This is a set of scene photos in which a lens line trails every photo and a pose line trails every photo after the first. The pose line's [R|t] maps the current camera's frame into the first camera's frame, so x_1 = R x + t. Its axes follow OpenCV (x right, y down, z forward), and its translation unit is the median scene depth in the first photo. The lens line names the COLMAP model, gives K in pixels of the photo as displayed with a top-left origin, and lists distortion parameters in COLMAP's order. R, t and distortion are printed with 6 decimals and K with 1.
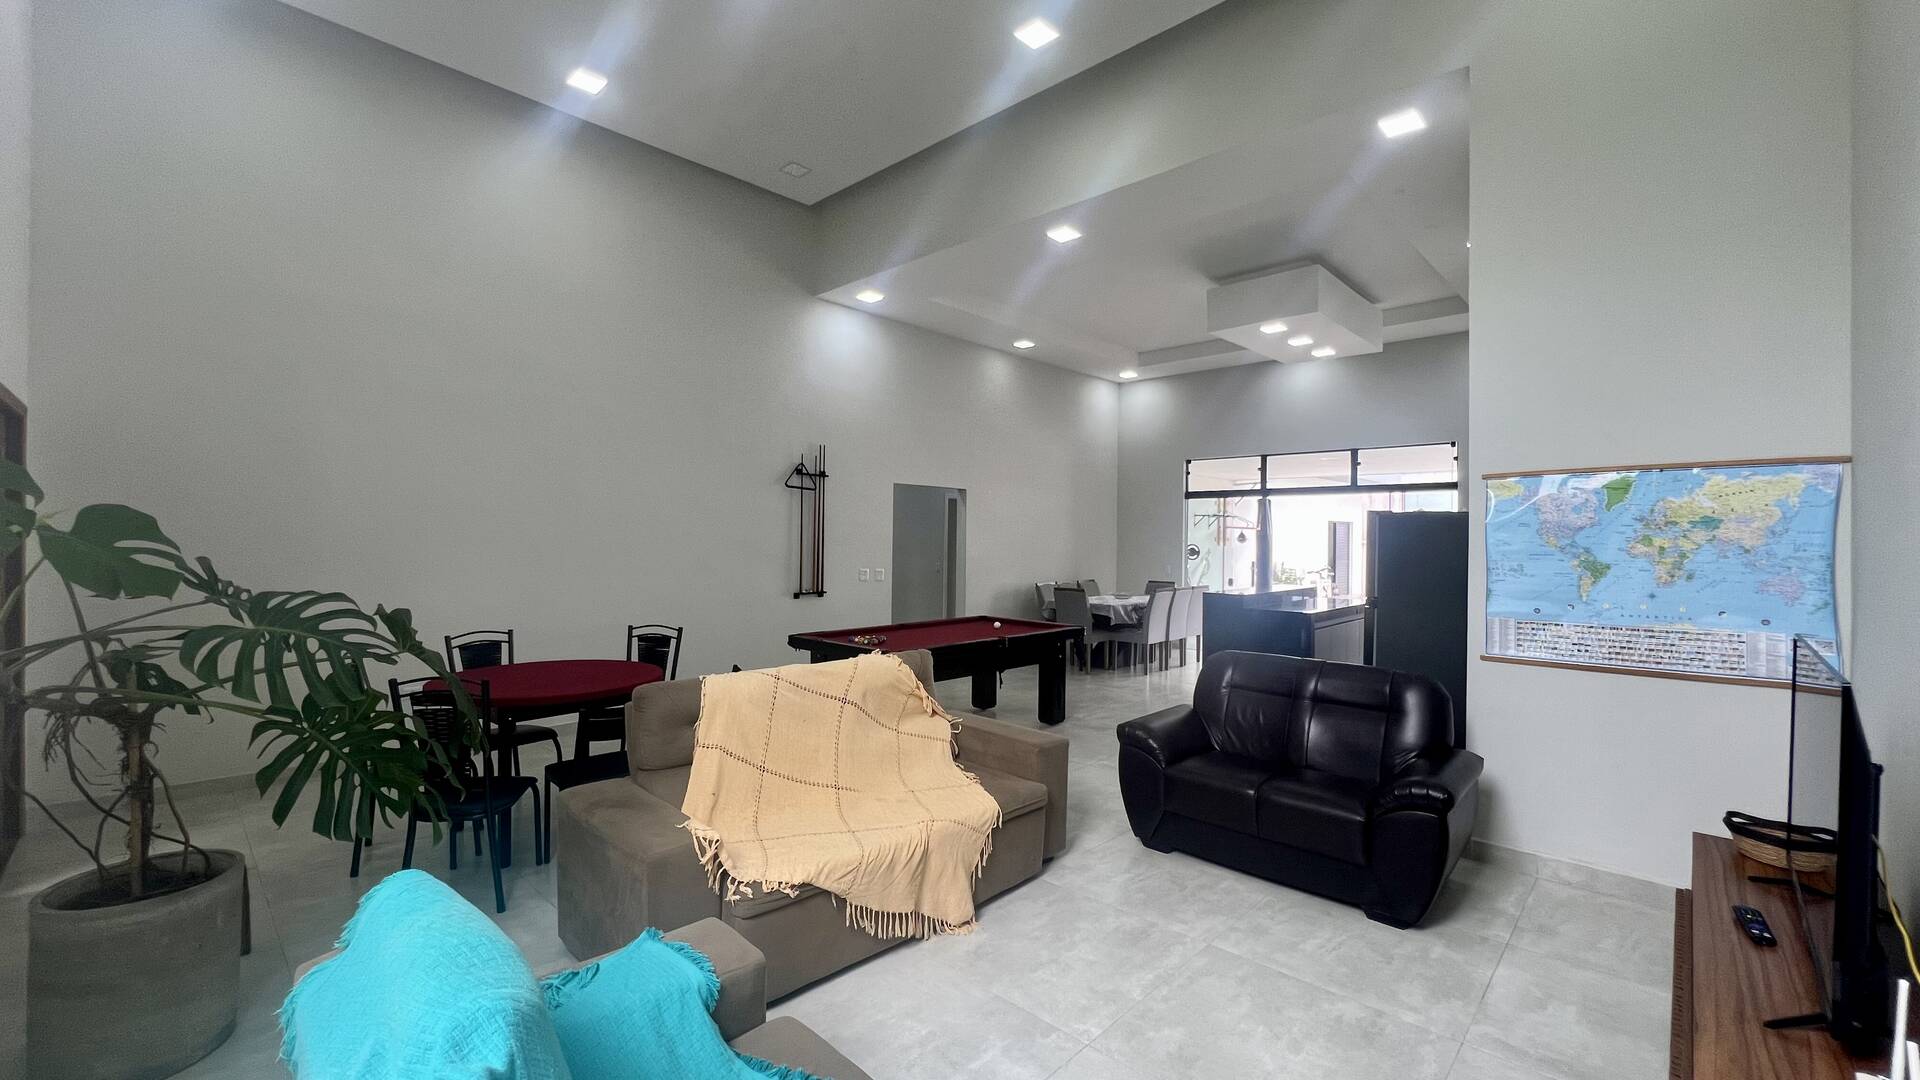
lens RADIAL K [[768.3, 0, 950.5], [0, 768.3, 538.8], [0, 0, 1]] dist [-0.001801, -0.000281]
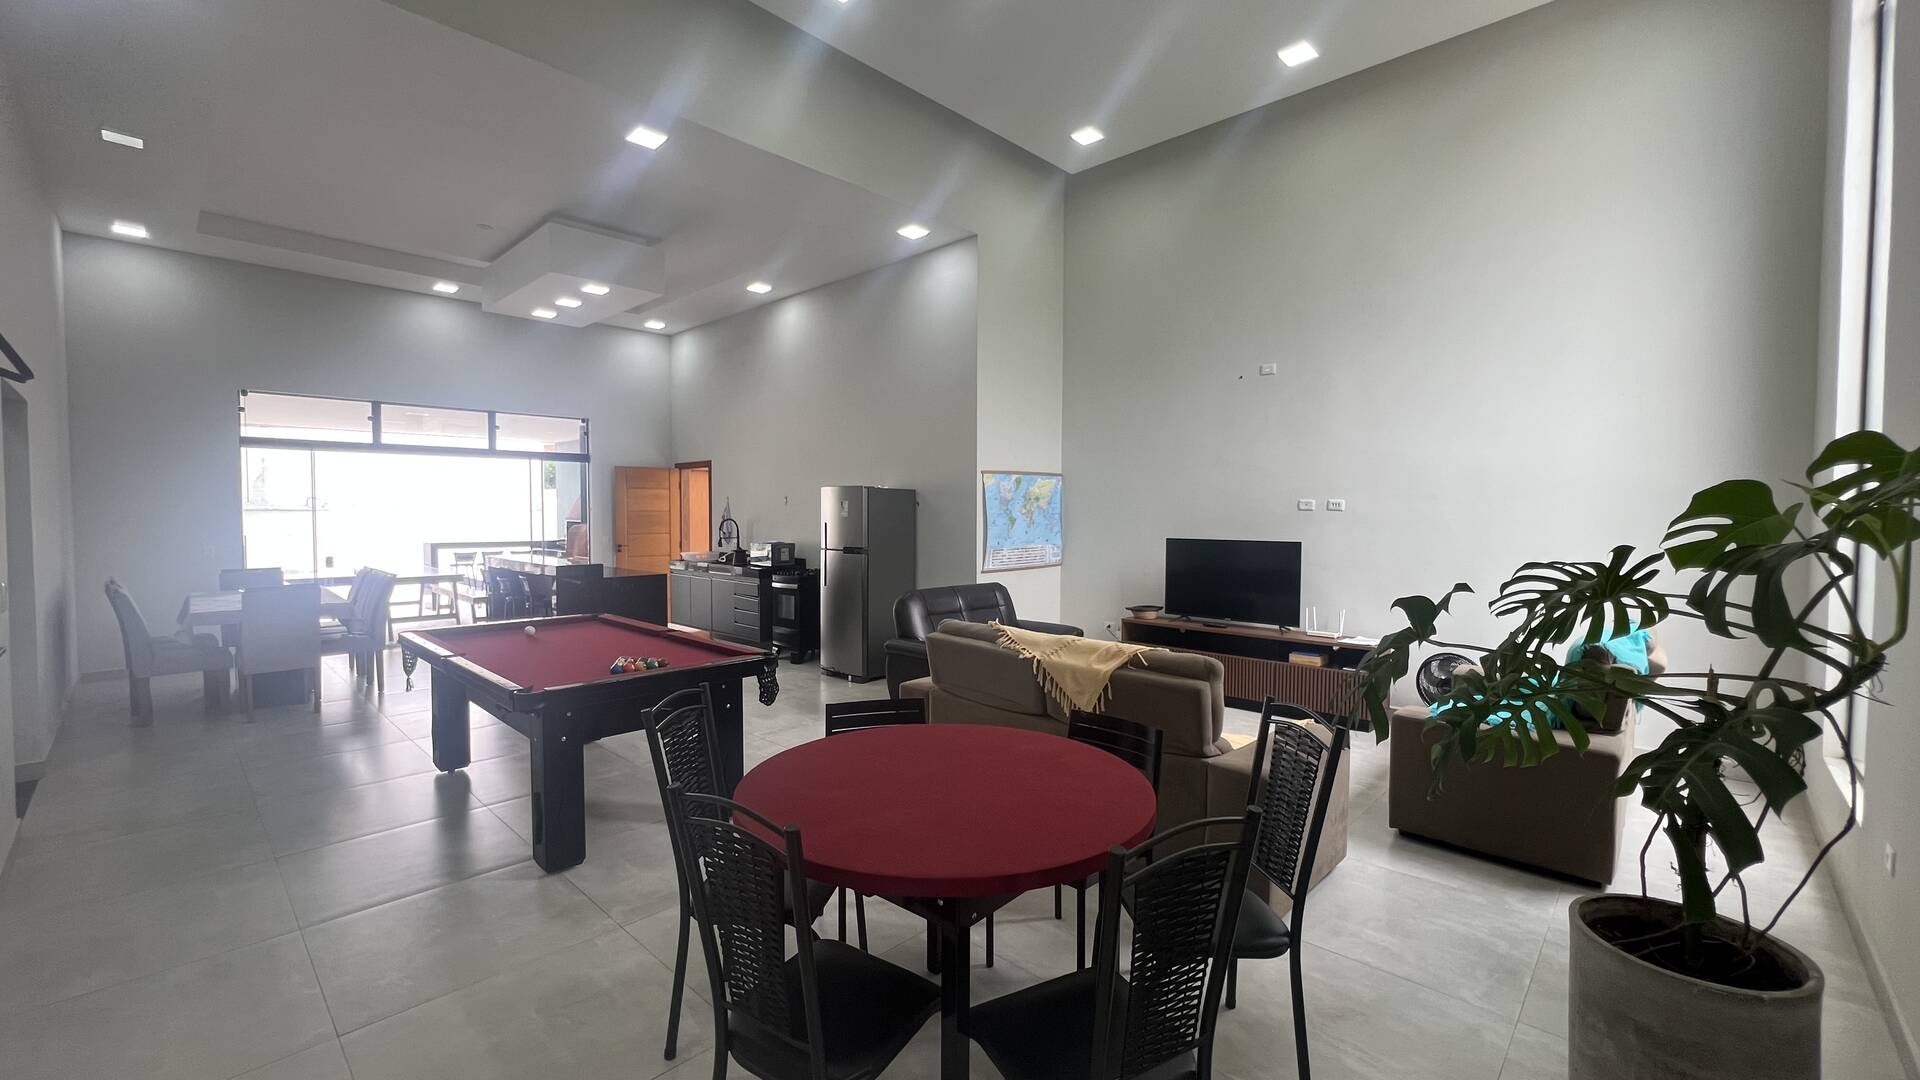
lens RADIAL K [[768.3, 0, 950.5], [0, 768.3, 538.8], [0, 0, 1]] dist [-0.001801, -0.000281]
pose [[-0.005823, -0.045045, 0.998968, -1.190023], [-0.000952, 0.998985, 0.045041, -0.004532], [-0.999983, -0.000689, -0.005860, 1.172379]]
